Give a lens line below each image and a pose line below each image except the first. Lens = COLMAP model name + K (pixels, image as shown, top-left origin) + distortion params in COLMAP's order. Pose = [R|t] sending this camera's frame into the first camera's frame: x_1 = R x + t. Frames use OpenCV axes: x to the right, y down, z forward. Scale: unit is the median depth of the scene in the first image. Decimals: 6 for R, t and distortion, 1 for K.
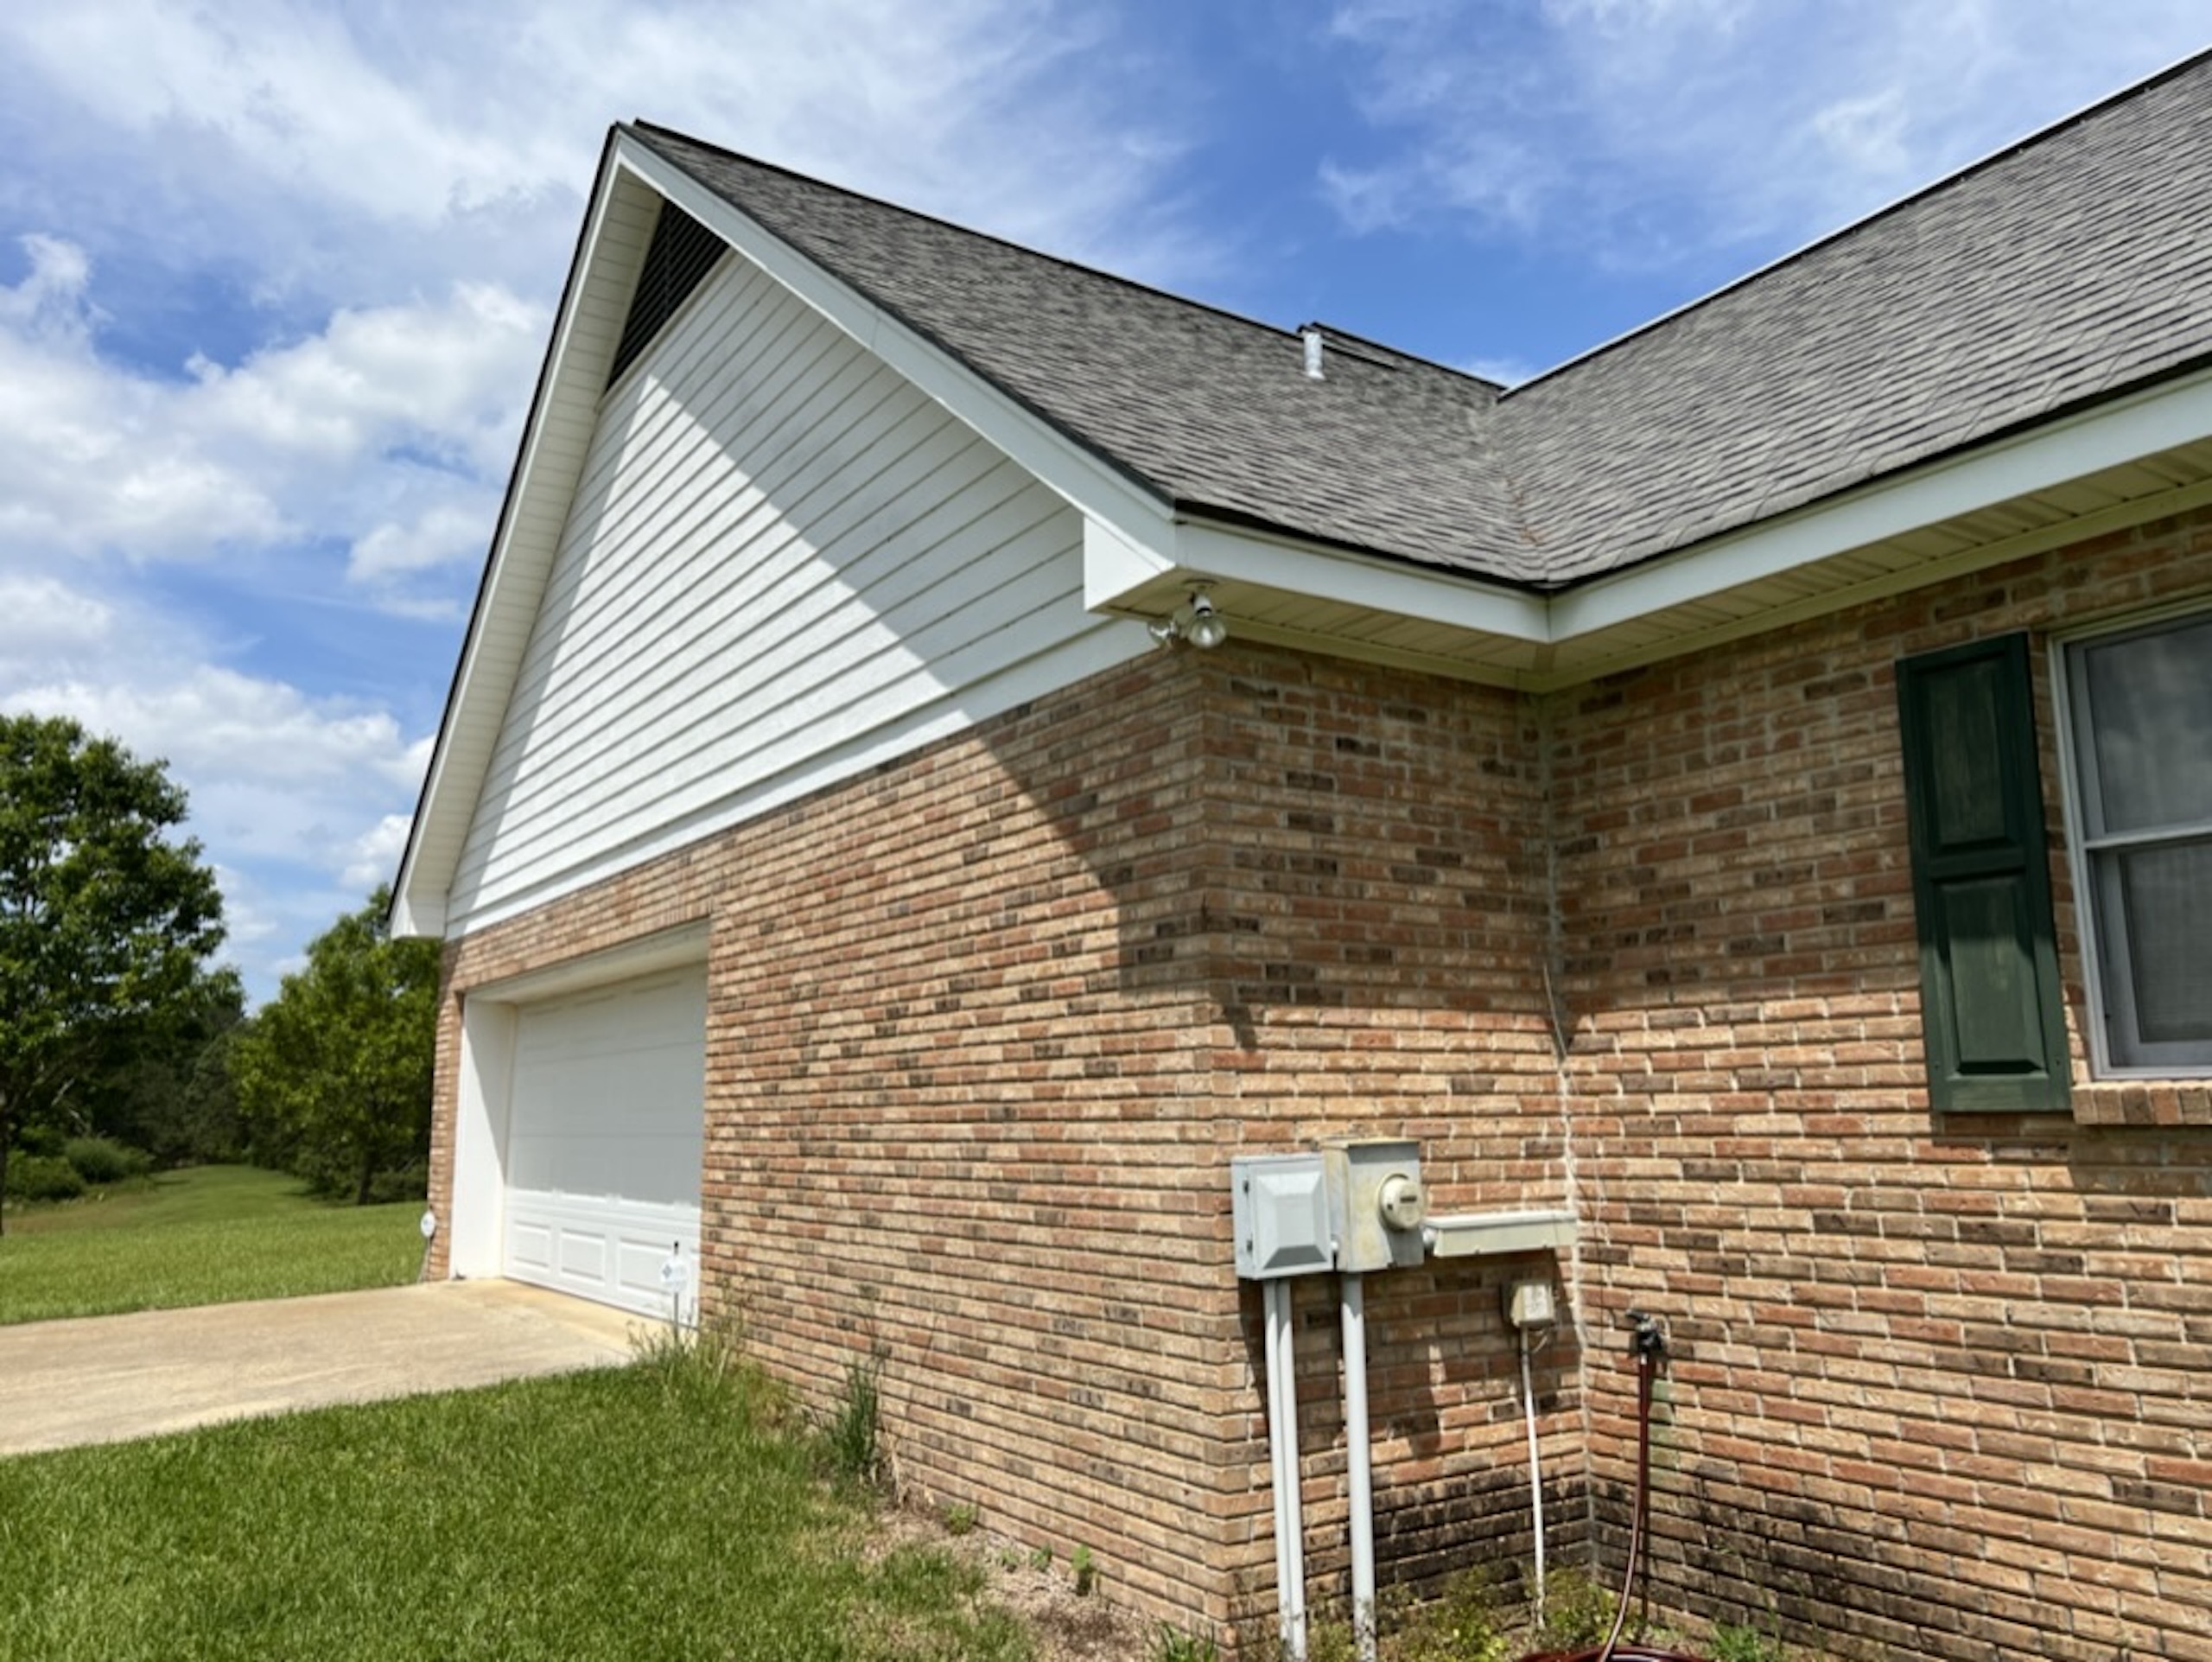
lens RADIAL K [[1648.4, 0, 1107.5], [0, 1648.4, 832.7], [0, 0, 1]] dist [0.053609, -0.069927]
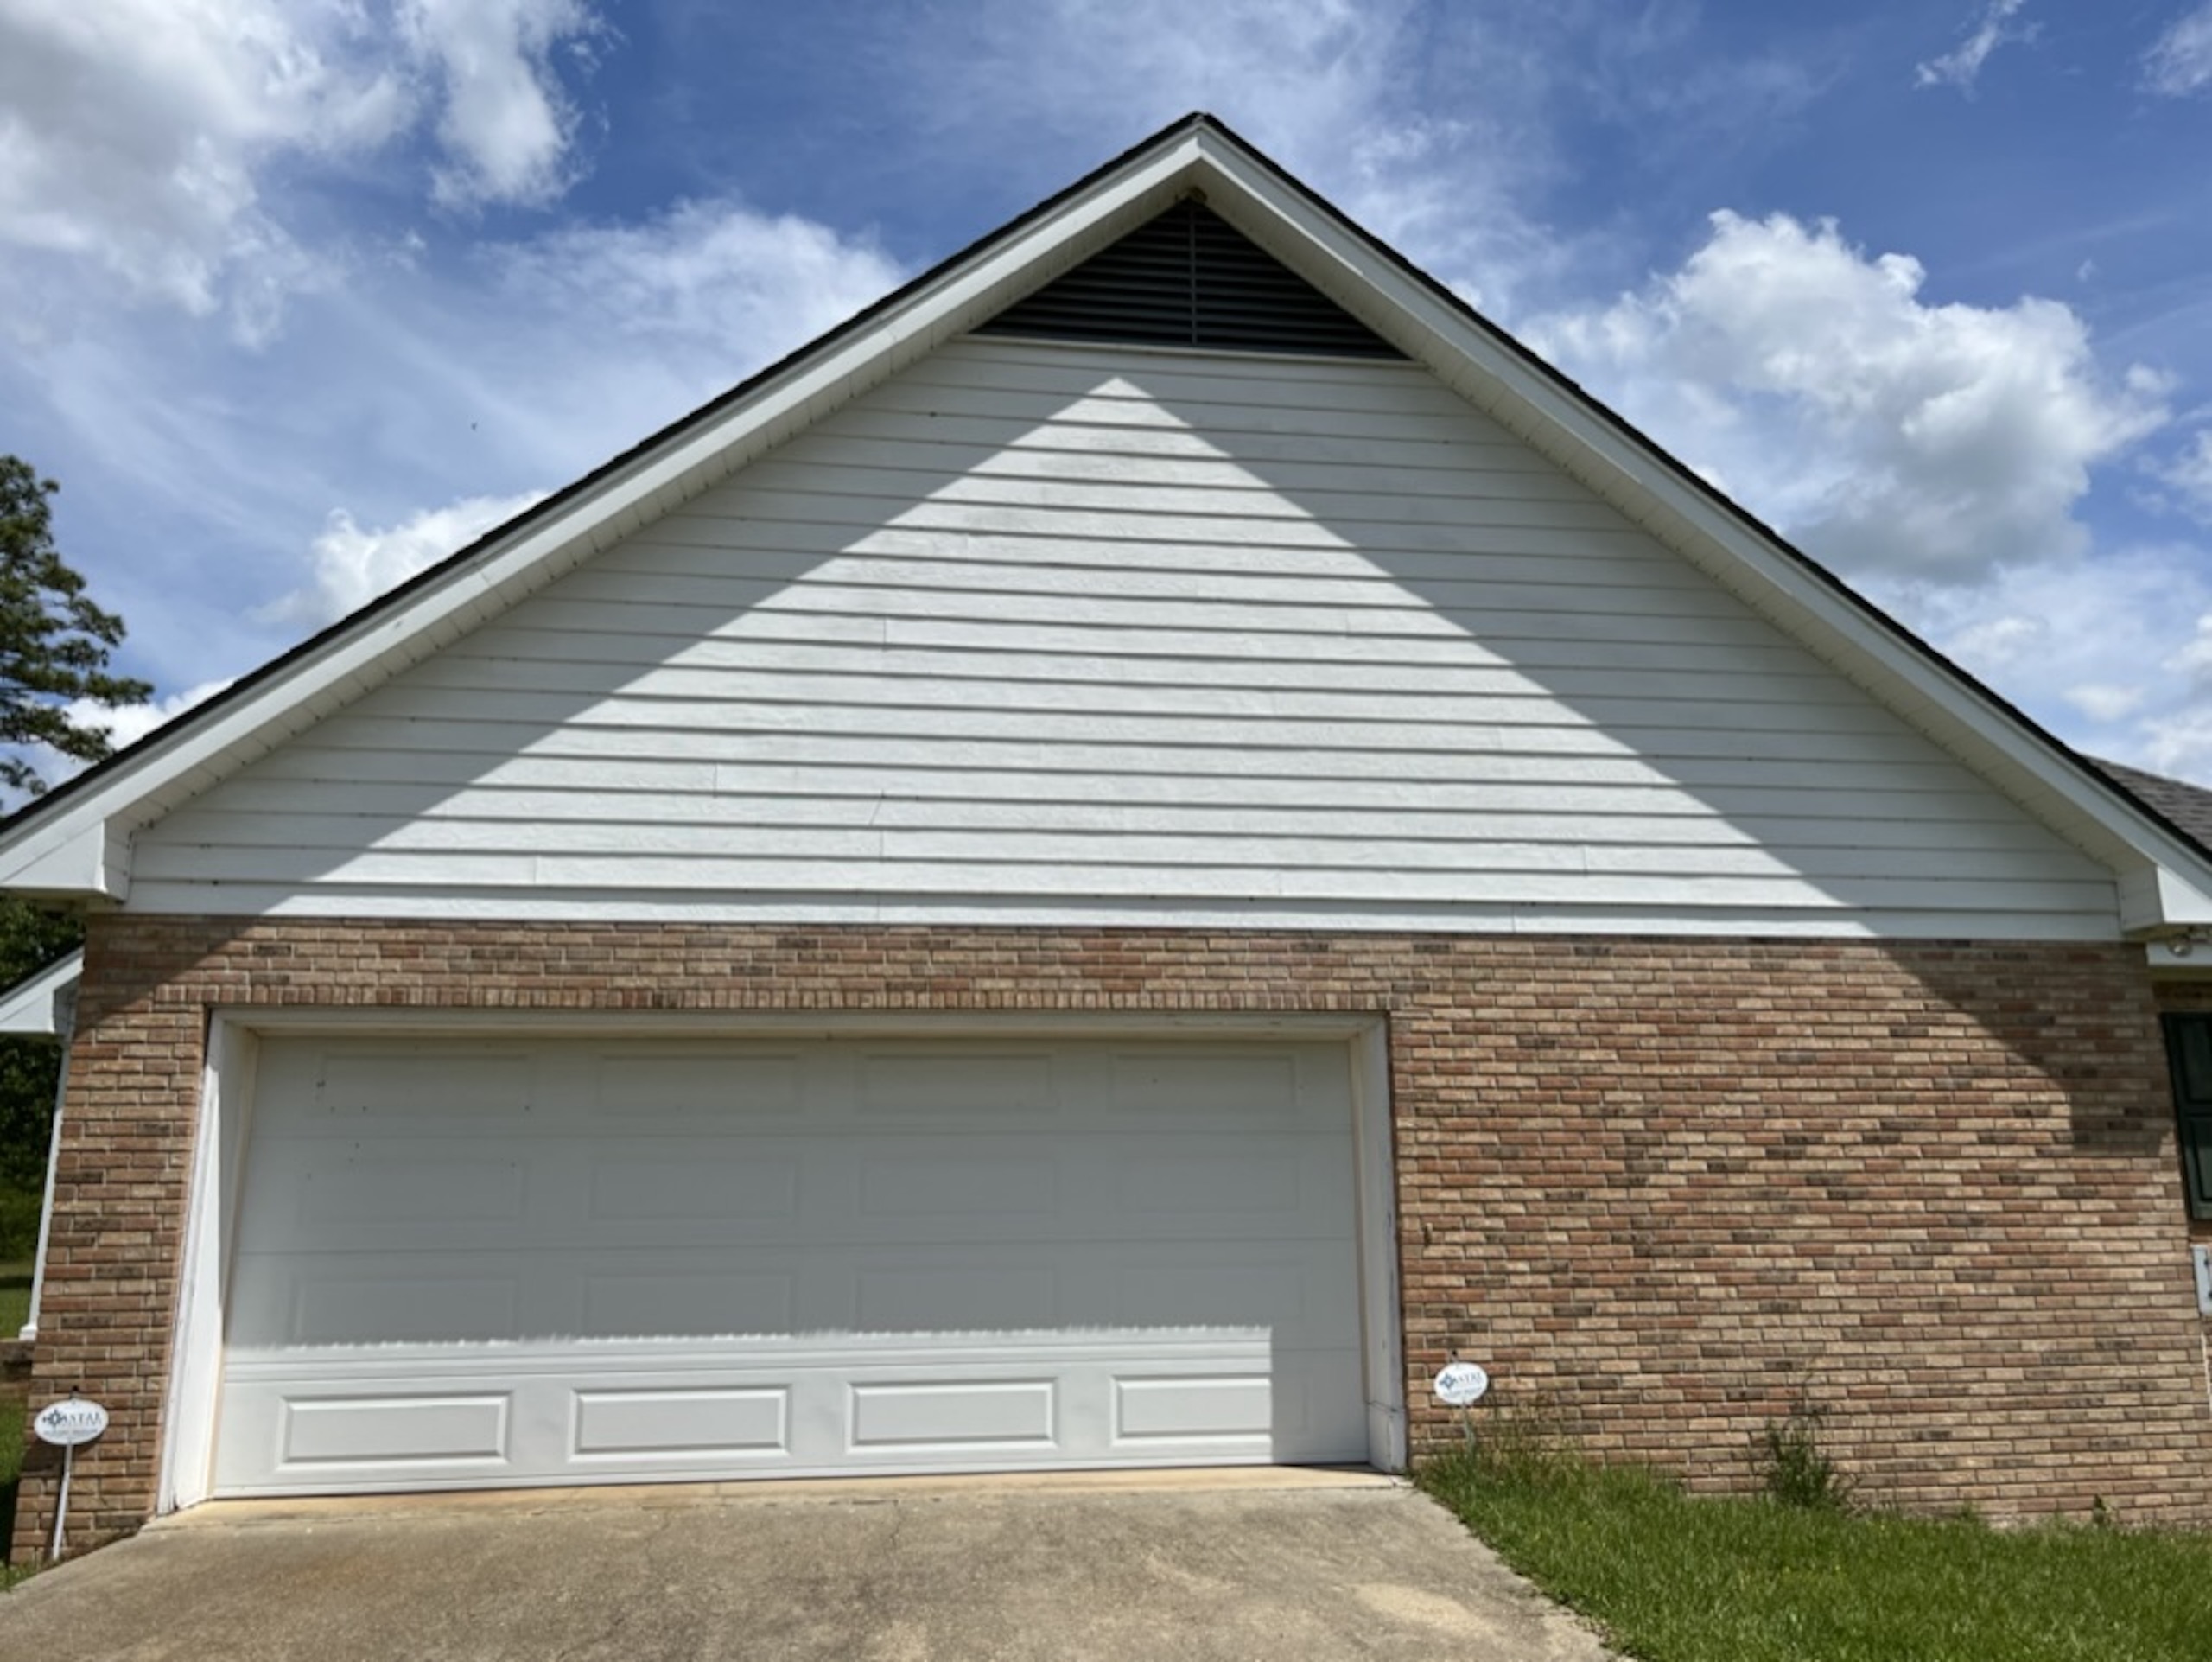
lens RADIAL K [[1648.4, 0, 1109.3], [0, 1648.4, 831.8], [0, 0, 1]] dist [0.053609, -0.069927]
pose [[0.445201, 0.201914, 0.872368, -1.754030], [-0.152886, 0.977079, -0.148127, 0.169967], [-0.882282, -0.067427, 0.465867, 1.019006]]
